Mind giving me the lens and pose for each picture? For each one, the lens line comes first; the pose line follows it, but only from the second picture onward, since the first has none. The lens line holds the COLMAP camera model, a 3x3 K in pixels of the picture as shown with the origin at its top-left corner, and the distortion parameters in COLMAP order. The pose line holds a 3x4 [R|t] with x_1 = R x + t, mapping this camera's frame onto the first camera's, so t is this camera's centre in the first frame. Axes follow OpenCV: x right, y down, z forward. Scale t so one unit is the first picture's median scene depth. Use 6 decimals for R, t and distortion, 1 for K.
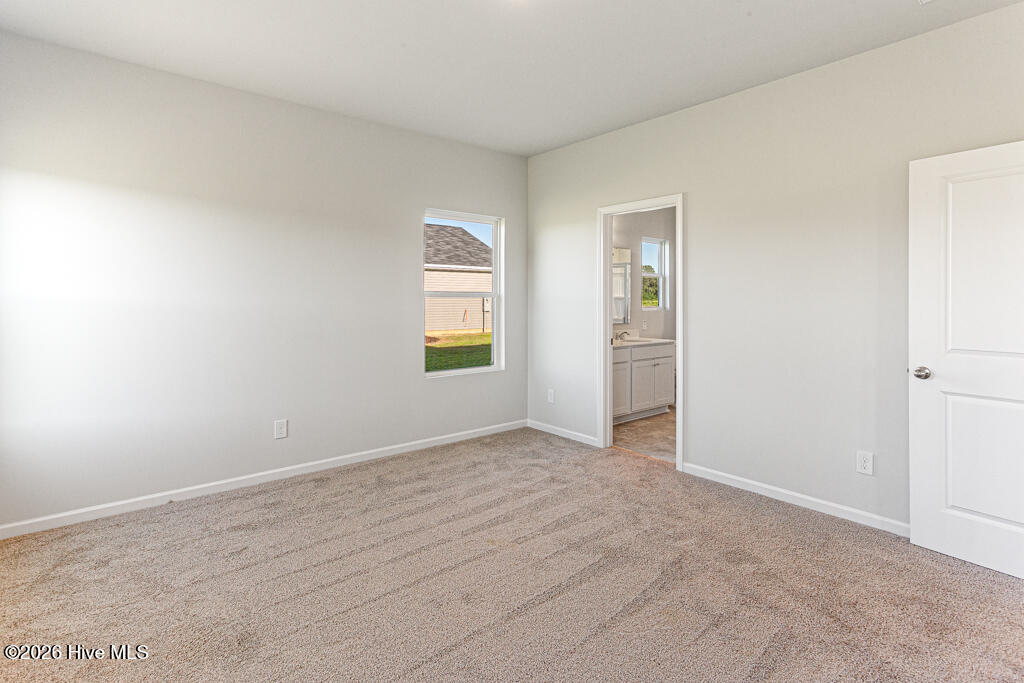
lens RADIAL K [[492.5, 0, 508.6], [0, 492.5, 325.1], [0, 0, 1]] dist [0.010787, 0.000509]
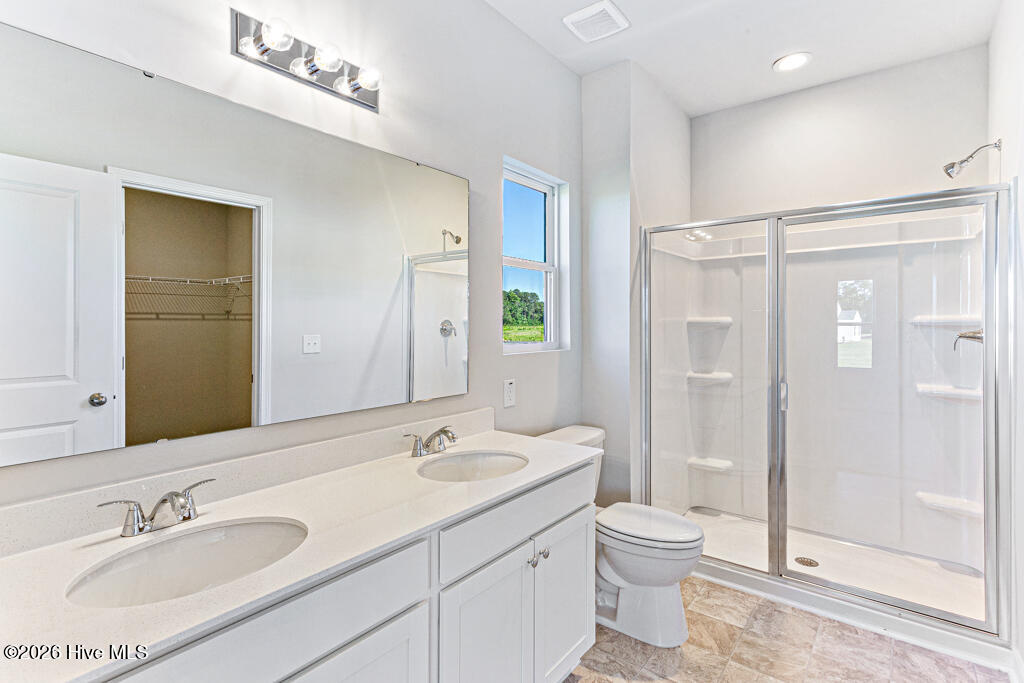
lens RADIAL K [[492.5, 0, 508.6], [0, 492.5, 325.1], [0, 0, 1]] dist [0.010787, 0.000509]
pose [[0.974347, 0.016009, 0.224482, 0.194836], [-0.008943, 0.999433, -0.032461, -0.039484], [-0.224875, 0.029621, 0.973937, 0.650245]]
